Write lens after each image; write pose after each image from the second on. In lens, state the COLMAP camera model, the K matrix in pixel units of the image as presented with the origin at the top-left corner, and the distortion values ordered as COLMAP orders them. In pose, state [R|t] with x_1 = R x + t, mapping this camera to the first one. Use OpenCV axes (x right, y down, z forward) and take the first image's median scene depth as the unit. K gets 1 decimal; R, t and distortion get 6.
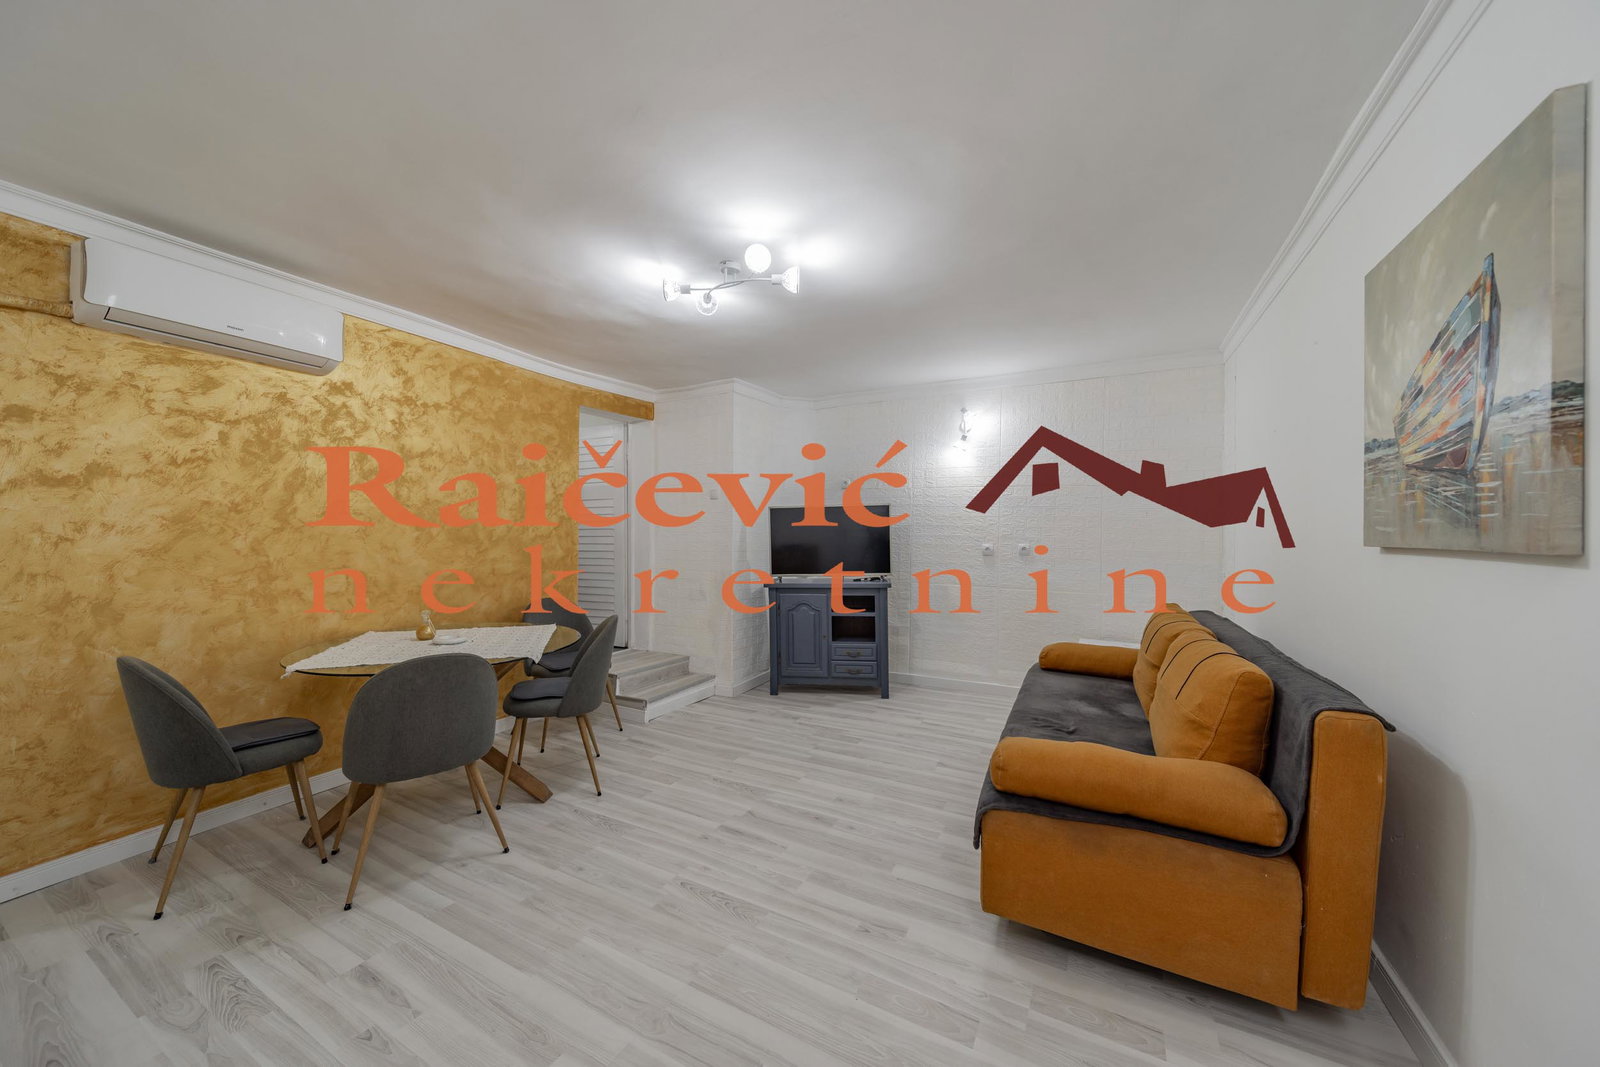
lens RADIAL K [[564.8, 0, 799.7], [0, 564.8, 534.3], [0, 0, 1]] dist [0.000045, -0.001123]
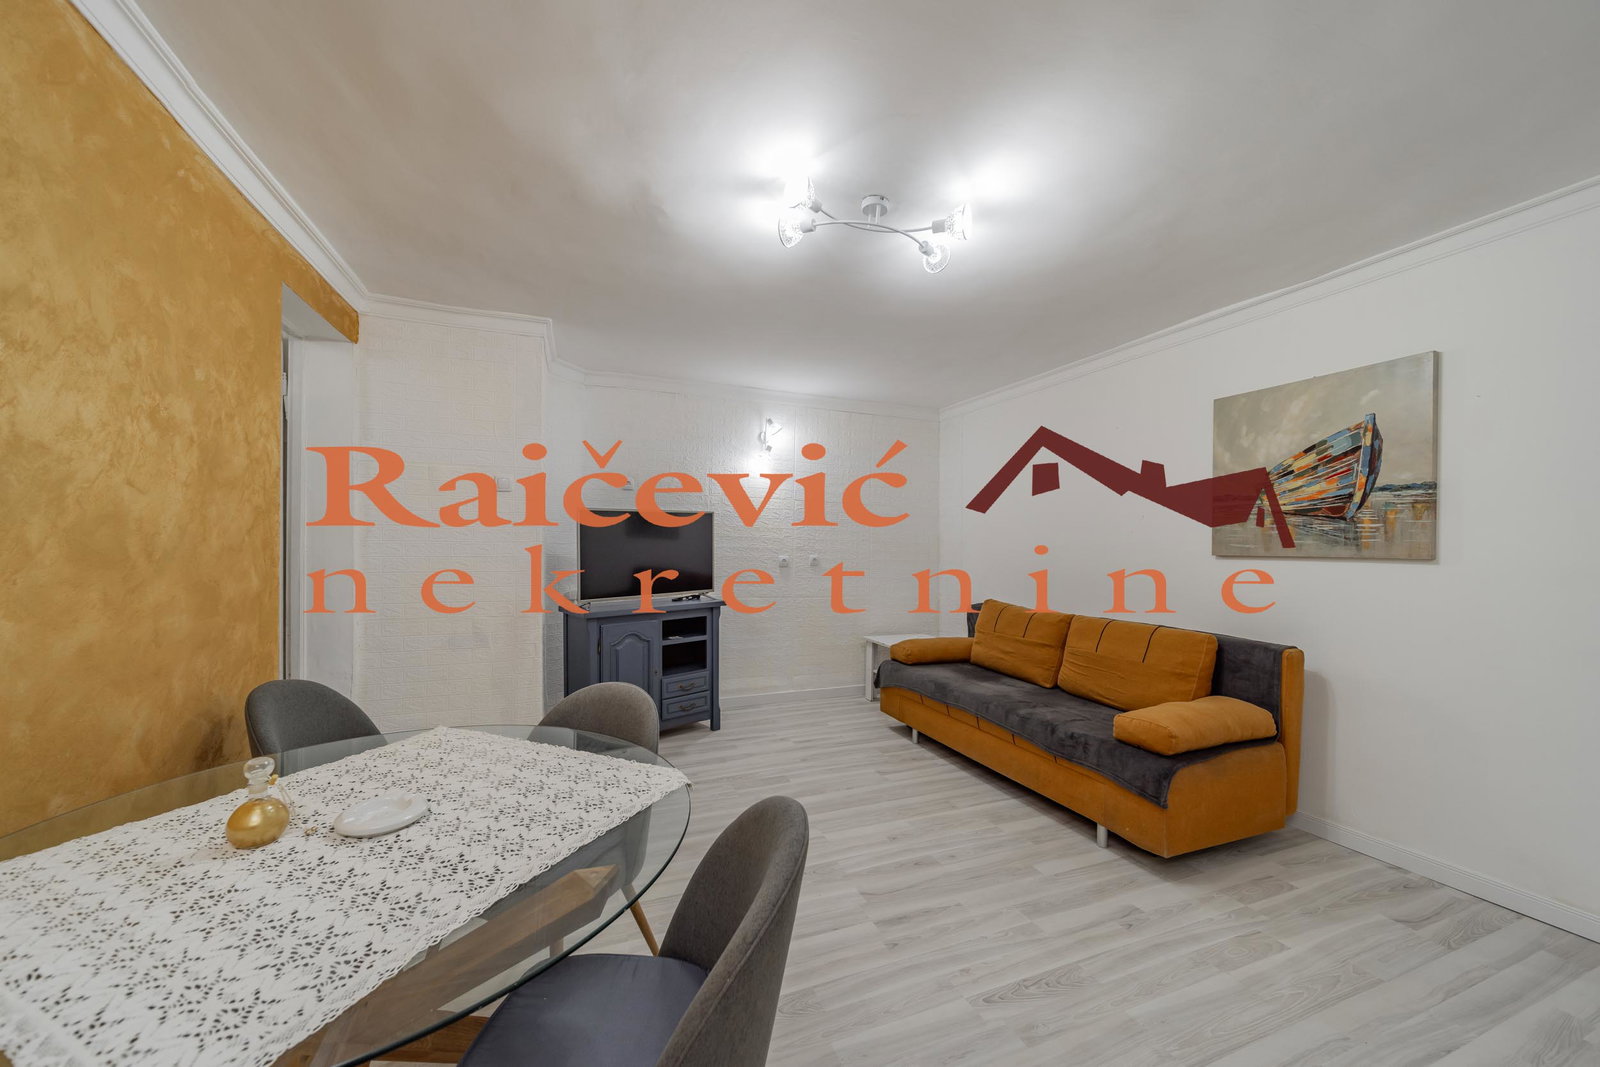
lens RADIAL K [[564.8, 0, 789.7], [0, 564.8, 547.8], [0, 0, 1]] dist [0.000045, -0.001123]
pose [[0.653115, 0.001892, 0.757256, -0.792686], [-0.003958, 0.999992, 0.000914, 0.000670], [-0.757248, -0.003594, 0.653117, 0.576660]]
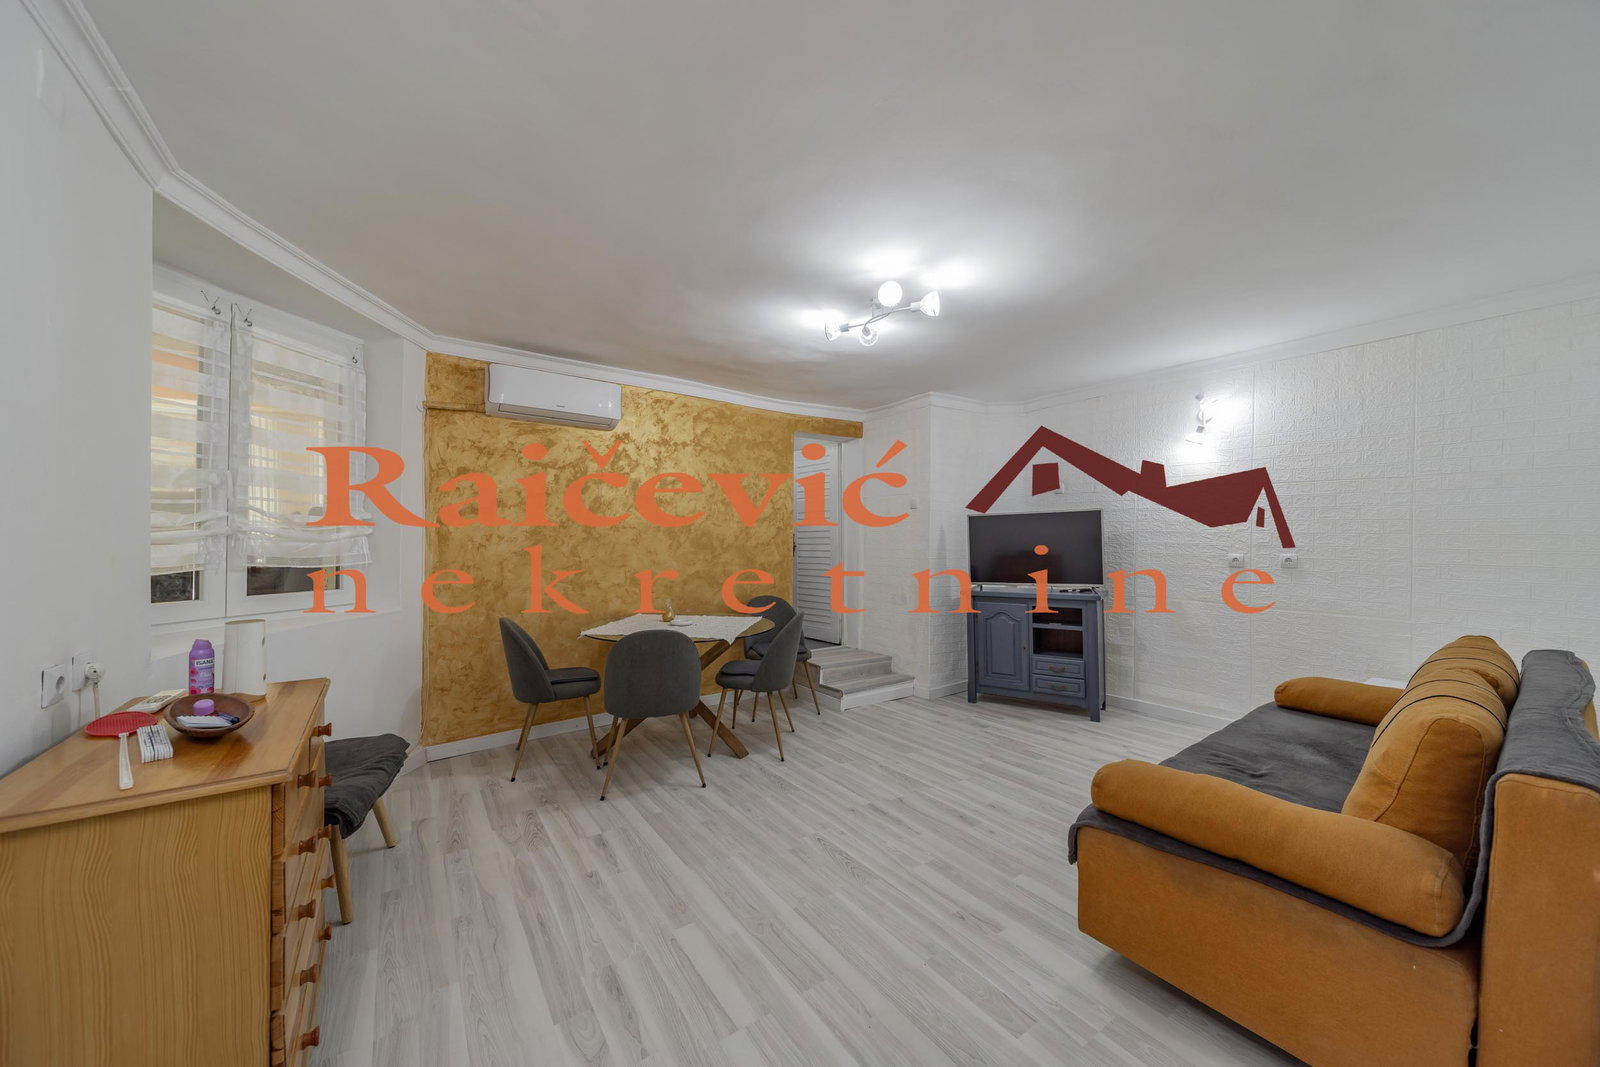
lens RADIAL K [[564.8, 0, 798.4], [0, 564.8, 536.6], [0, 0, 1]] dist [0.000045, -0.001123]
pose [[0.894637, -0.005224, -0.446763, 0.231565], [0.000587, 0.999945, -0.010515, 0.000707], [0.446793, 0.009145, 0.894591, -0.062998]]
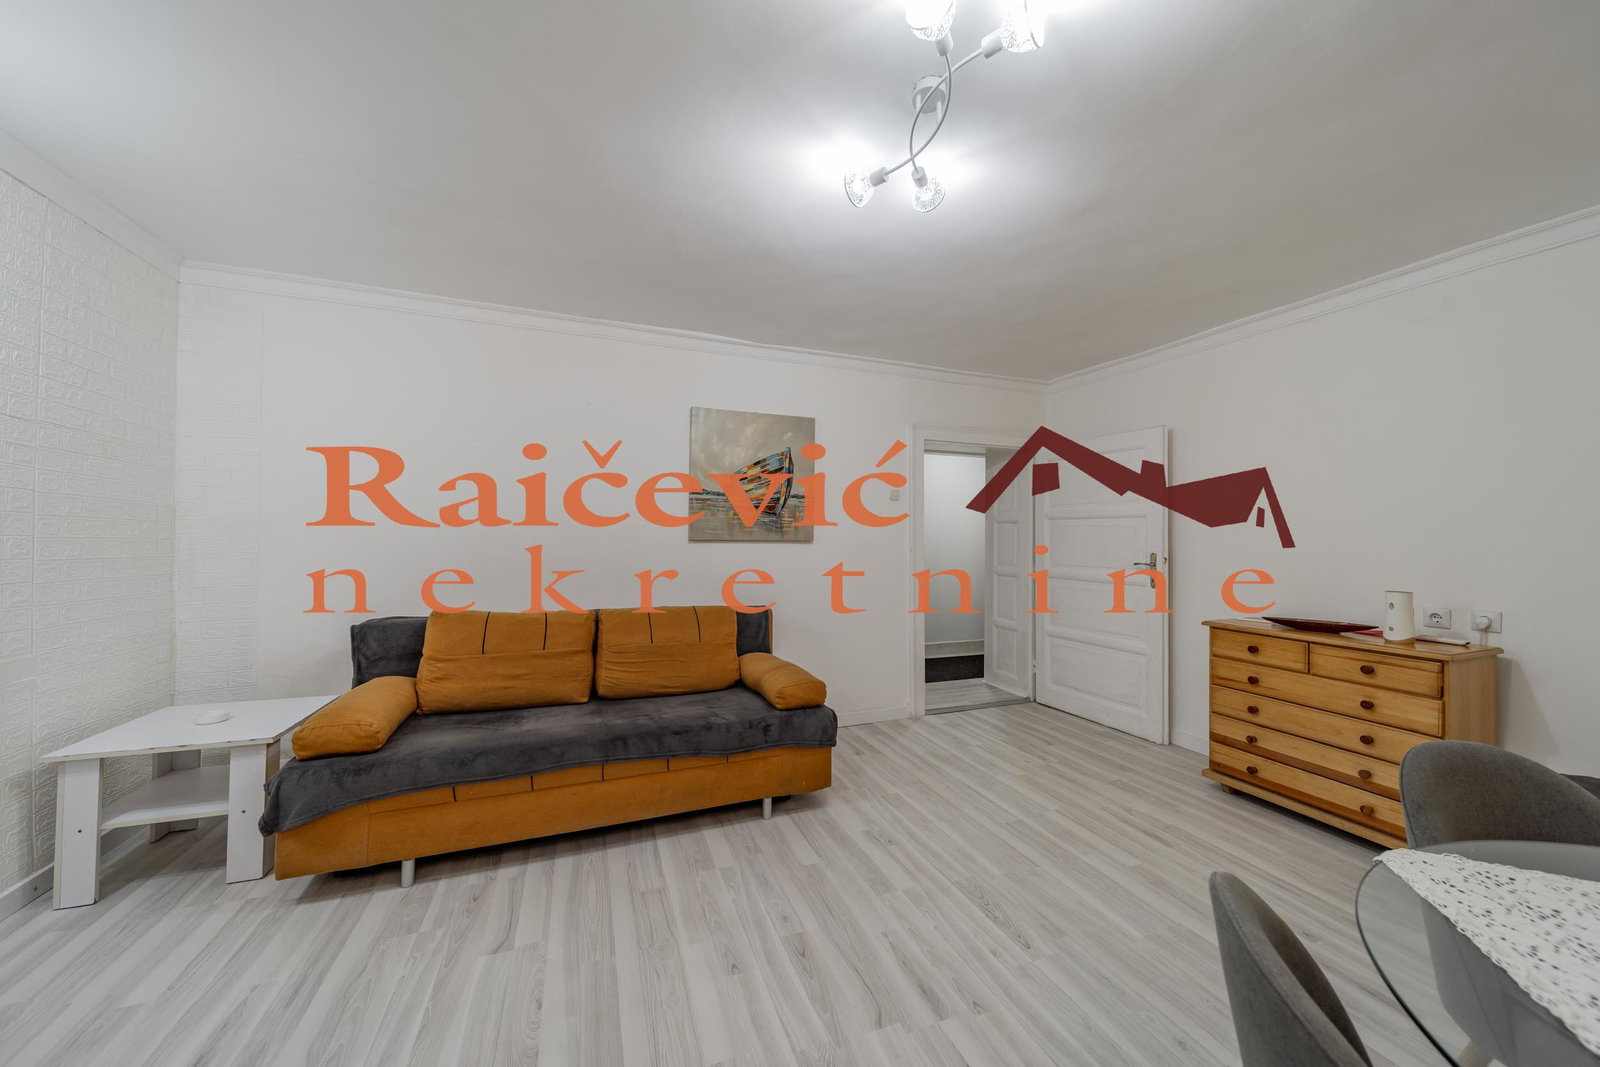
lens RADIAL K [[564.8, 0, 790.6], [0, 564.8, 525.7], [0, 0, 1]] dist [0.000045, -0.001123]
pose [[-0.749248, 0.003500, 0.662280, -0.414727], [-0.009144, 0.999836, -0.015629, -0.000741], [-0.662226, -0.017766, -0.749094, 1.547744]]
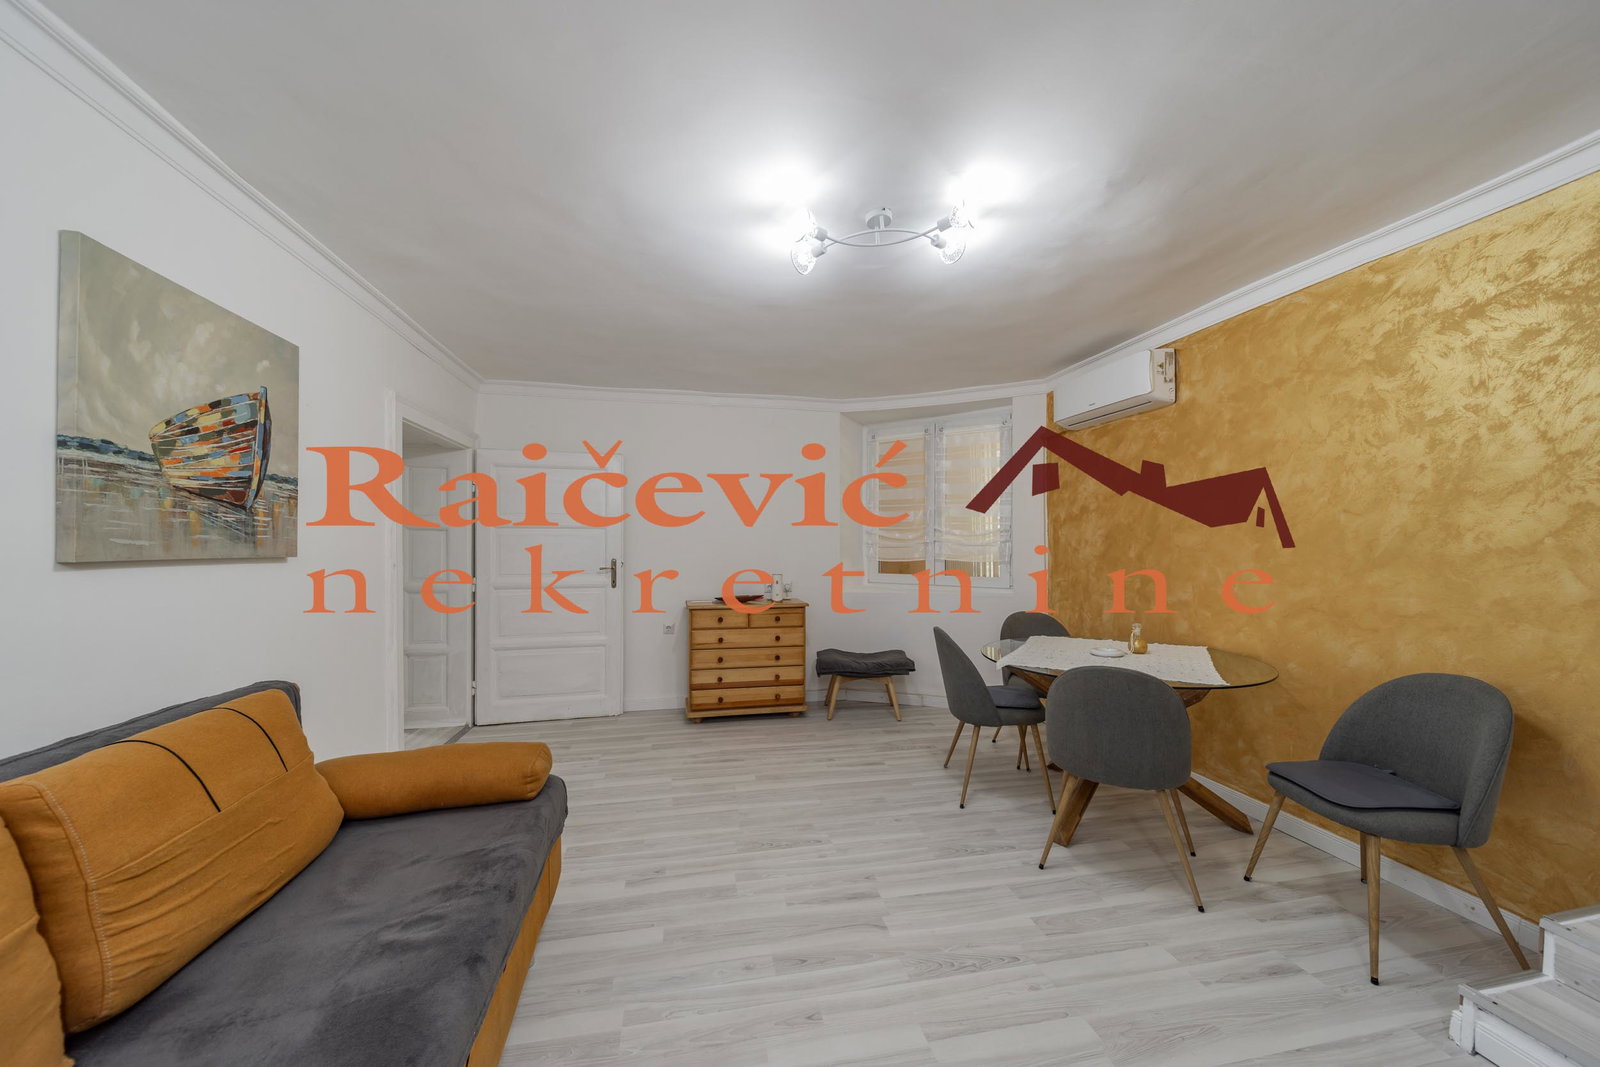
lens RADIAL K [[564.8, 0, 793.4], [0, 564.8, 541.4], [0, 0, 1]] dist [0.000045, -0.001123]
pose [[-0.775745, -0.005231, -0.631025, 0.481294], [0.000359, 0.999962, -0.008730, -0.000927], [0.631047, -0.006999, -0.775713, 1.549575]]
